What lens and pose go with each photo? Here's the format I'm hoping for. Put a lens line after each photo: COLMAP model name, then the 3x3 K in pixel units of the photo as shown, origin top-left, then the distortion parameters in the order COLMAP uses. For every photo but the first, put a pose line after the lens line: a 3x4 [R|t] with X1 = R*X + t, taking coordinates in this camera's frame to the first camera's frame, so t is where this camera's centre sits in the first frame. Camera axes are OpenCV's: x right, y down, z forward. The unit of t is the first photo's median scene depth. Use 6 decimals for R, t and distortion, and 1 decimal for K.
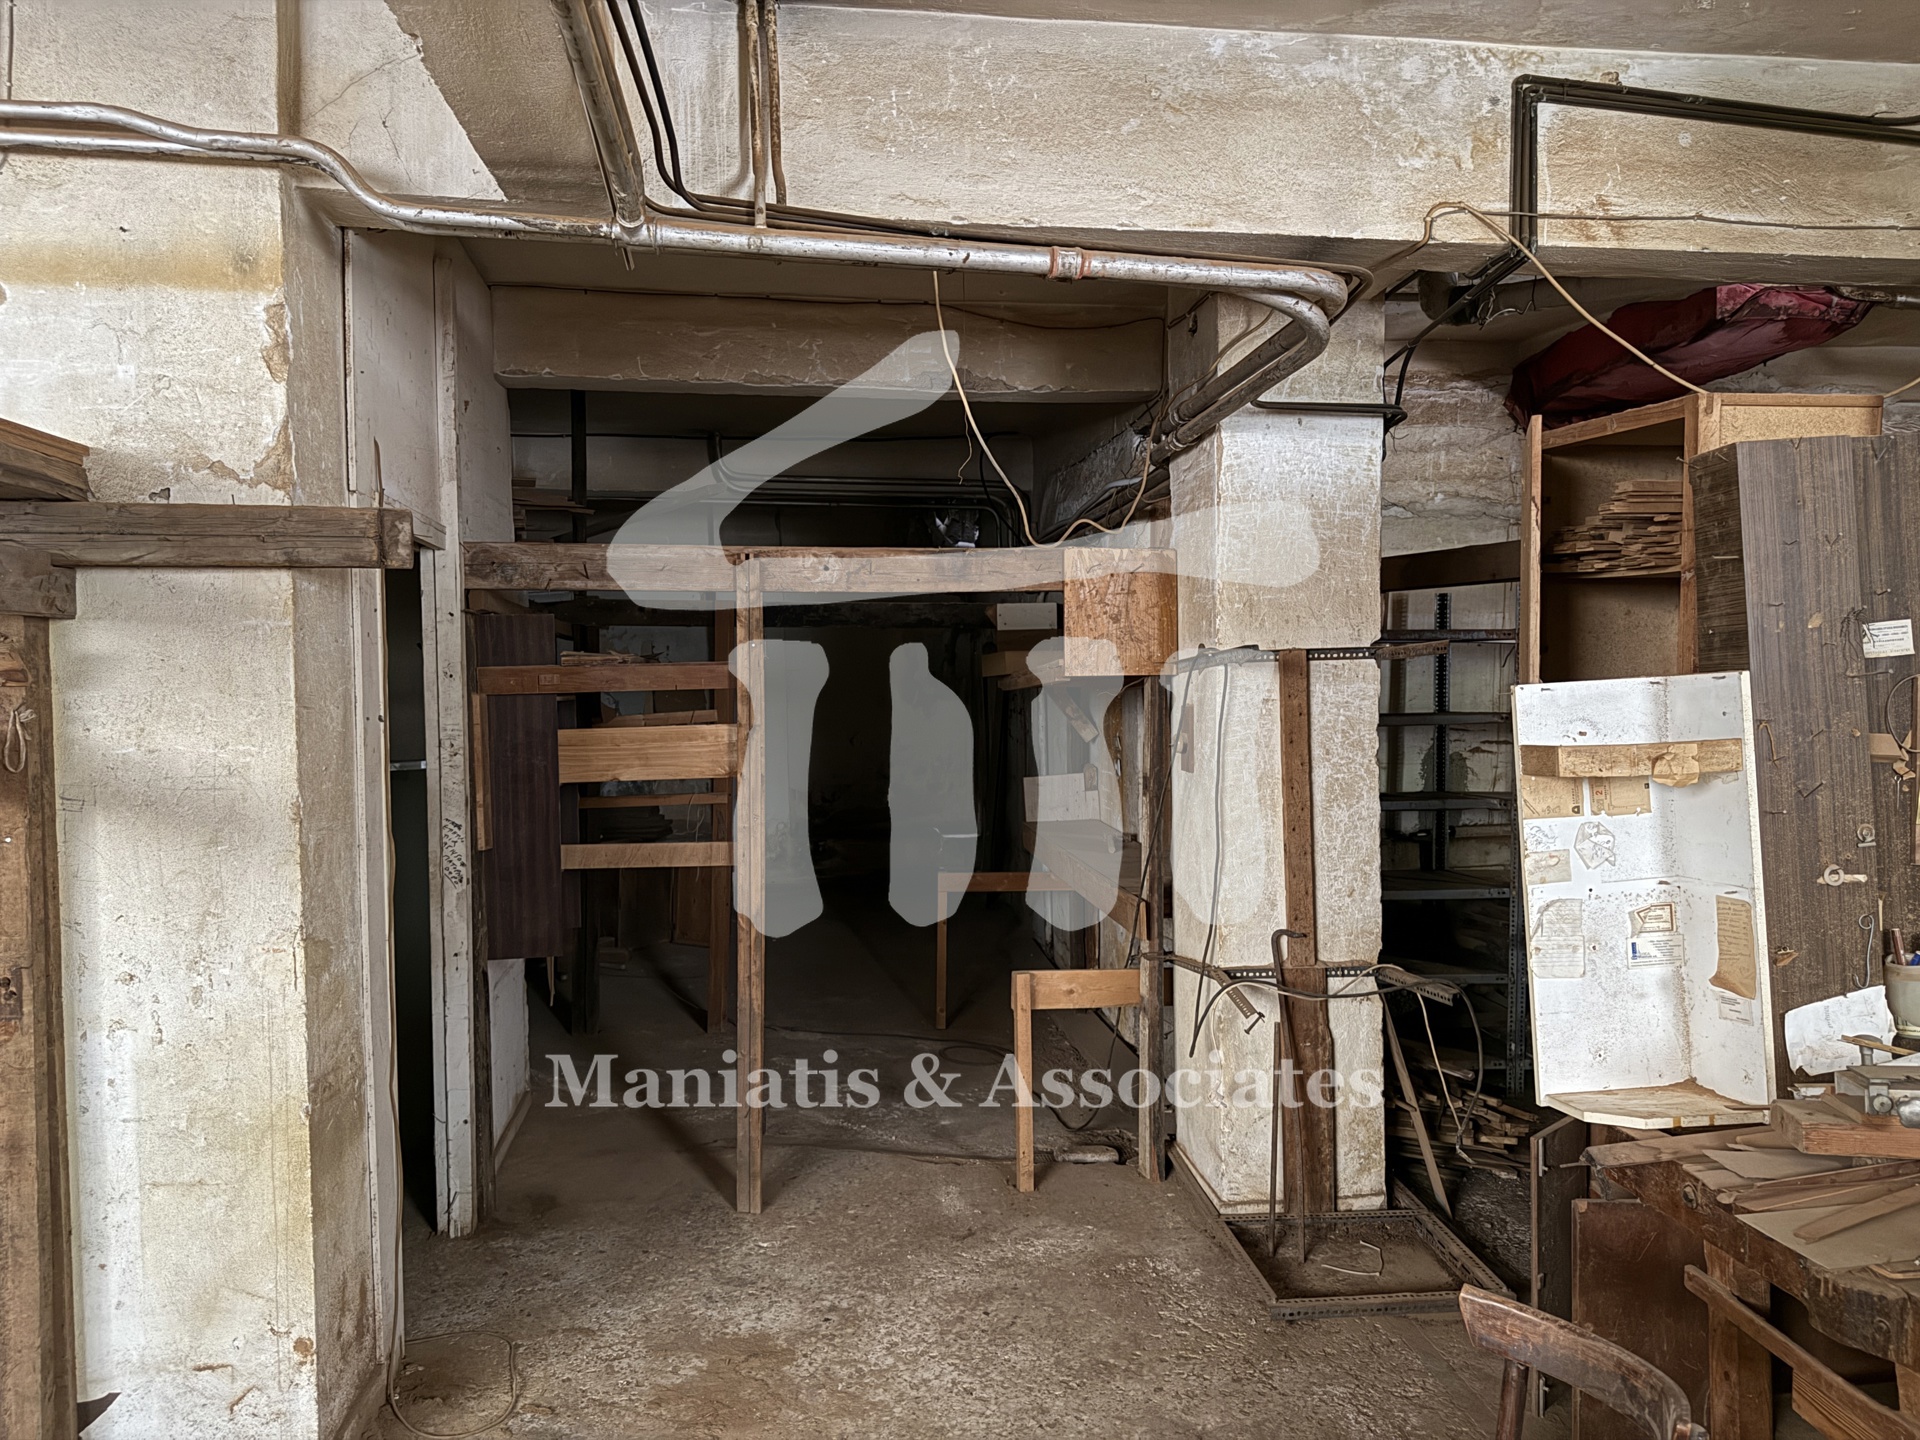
lens RADIAL K [[1350.1, 0, 924.5], [0, 1350.1, 722.4], [0, 0, 1]] dist [0.053736, -0.057024]
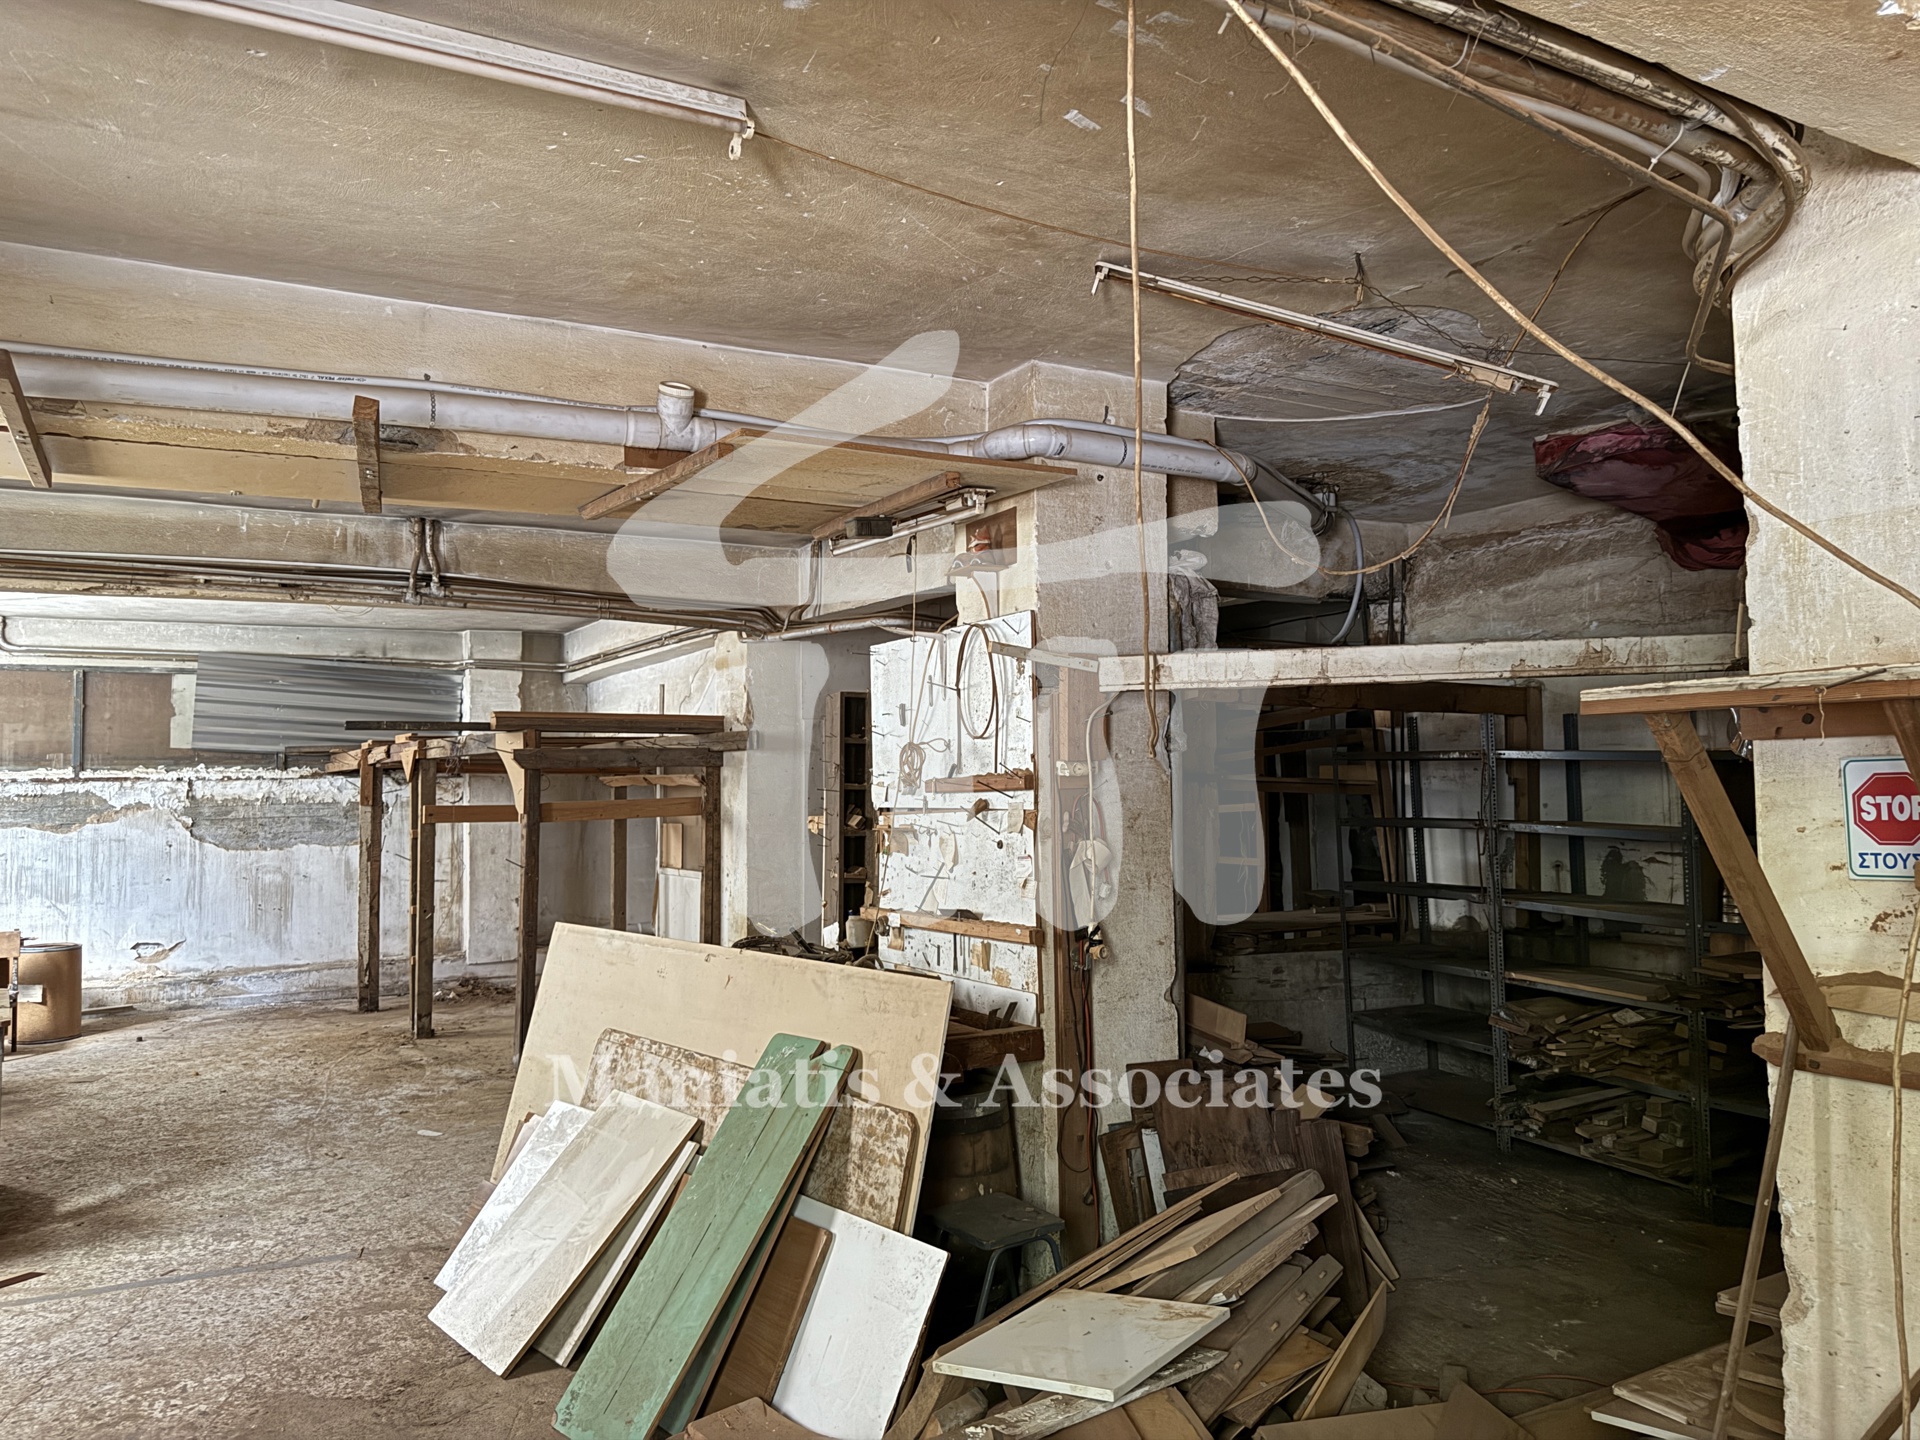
lens RADIAL K [[1350.1, 0, 924.5], [0, 1350.1, 722.4], [0, 0, 1]] dist [0.053736, -0.057024]
pose [[0.383809, -0.032444, -0.922843, 2.565971], [-0.030680, 0.998383, -0.047859, -0.039430], [0.922903, 0.046682, 0.382193, 0.188003]]
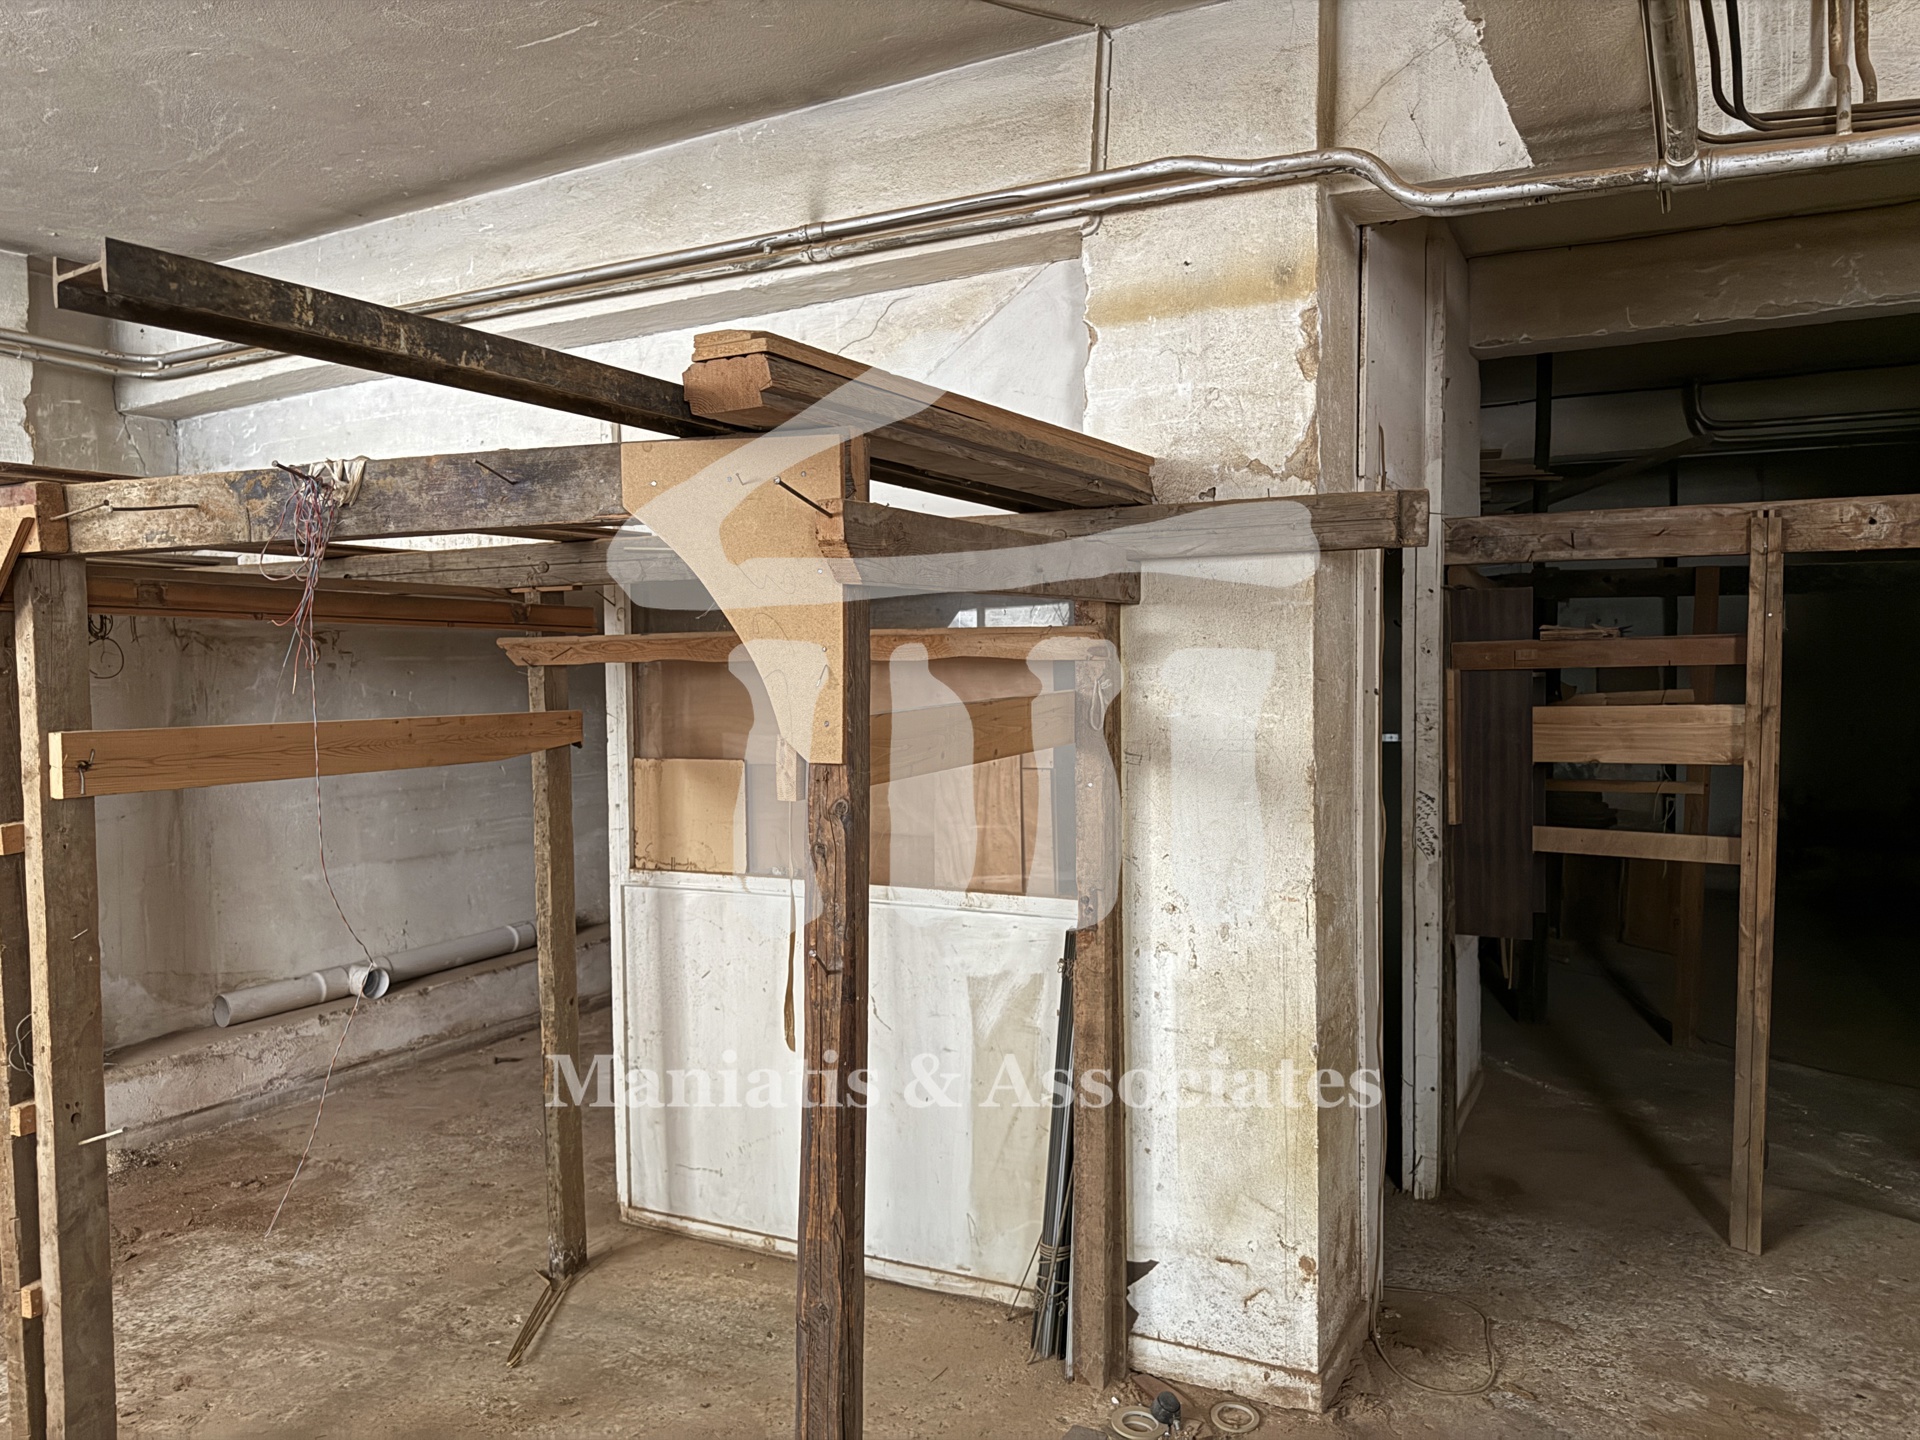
lens RADIAL K [[1330.0, 0, 960.0], [0, 1330.0, 720.0], [0, 0, 1]] dist [0.105695, -0.143929]
pose [[0.814122, 0.029467, -0.579946, -0.068334], [-0.020621, 0.999549, 0.021839, 0.003599], [0.580328, -0.005821, 0.814362, -0.039067]]
